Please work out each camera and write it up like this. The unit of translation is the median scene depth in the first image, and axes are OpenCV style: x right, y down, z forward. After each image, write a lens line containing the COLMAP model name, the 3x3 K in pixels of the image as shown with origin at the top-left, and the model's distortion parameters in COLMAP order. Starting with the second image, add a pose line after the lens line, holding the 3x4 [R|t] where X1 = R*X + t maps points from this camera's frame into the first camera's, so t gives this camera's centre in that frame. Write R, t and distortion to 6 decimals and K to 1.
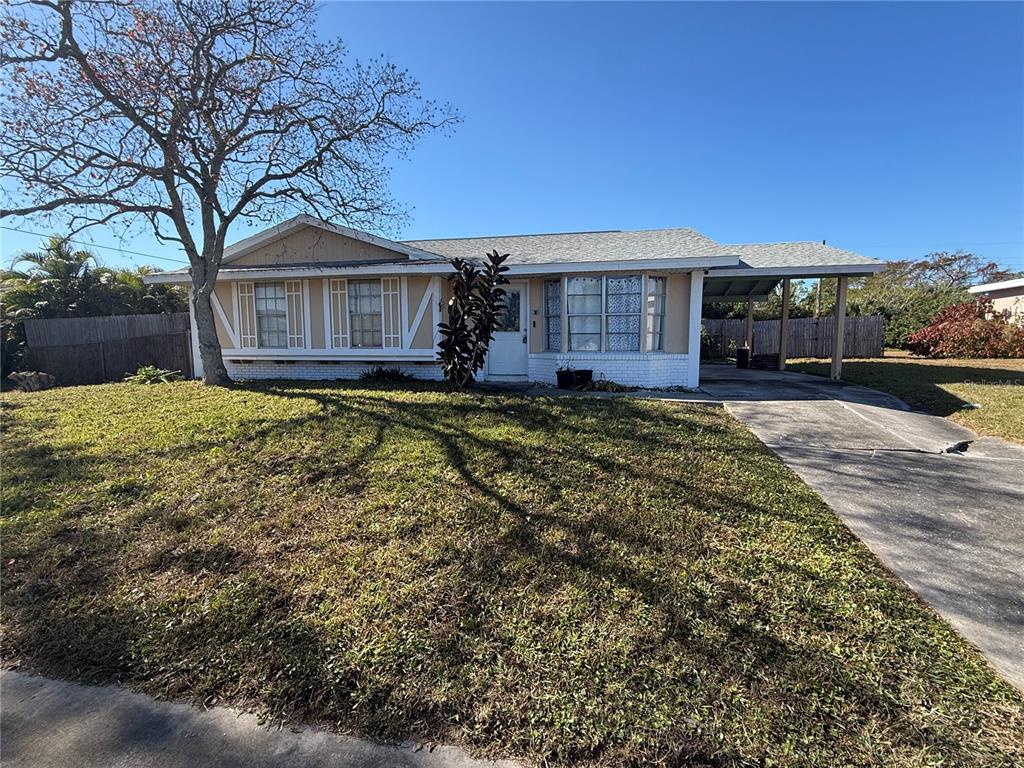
lens RADIAL K [[446.0, 0, 511.4], [0, 446.0, 383.8], [0, 0, 1]] dist [0.014088, 0.001092]
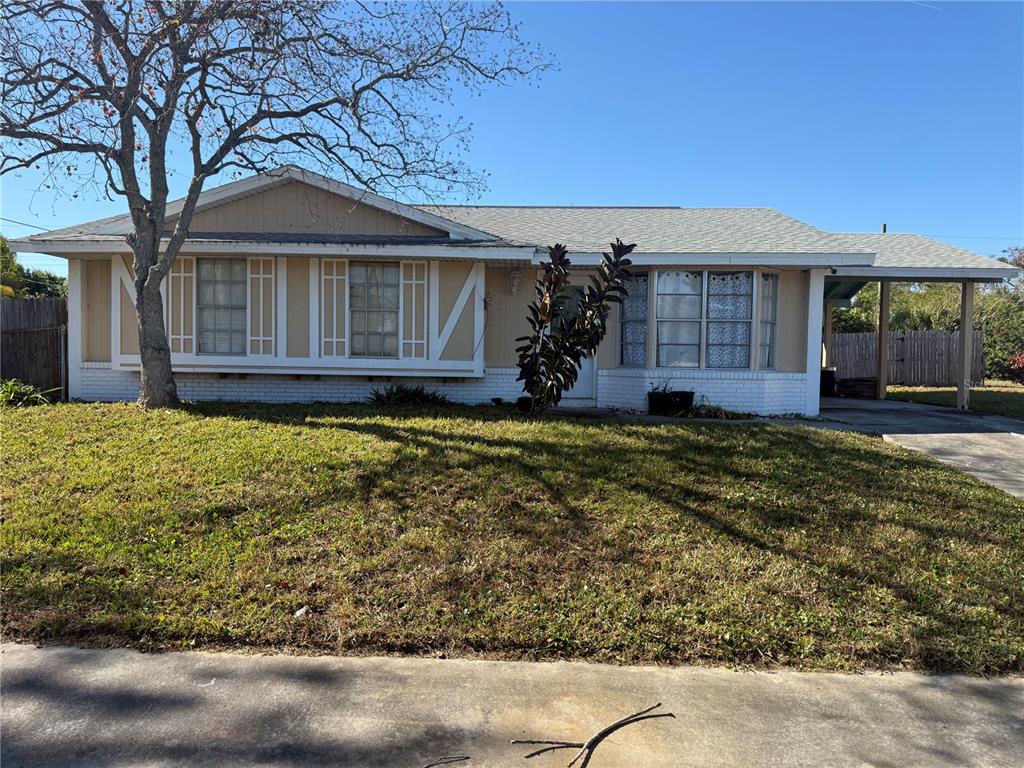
lens RADIAL K [[724.7, 0, 511.8], [0, 724.7, 386.7], [0, 0, 1]] dist [0.067824, -0.012459]
pose [[0.986424, 0.014504, 0.163575, -0.319312], [-0.005415, 0.998423, -0.055873, 0.031563], [-0.164128, 0.054229, 0.984947, -0.182628]]
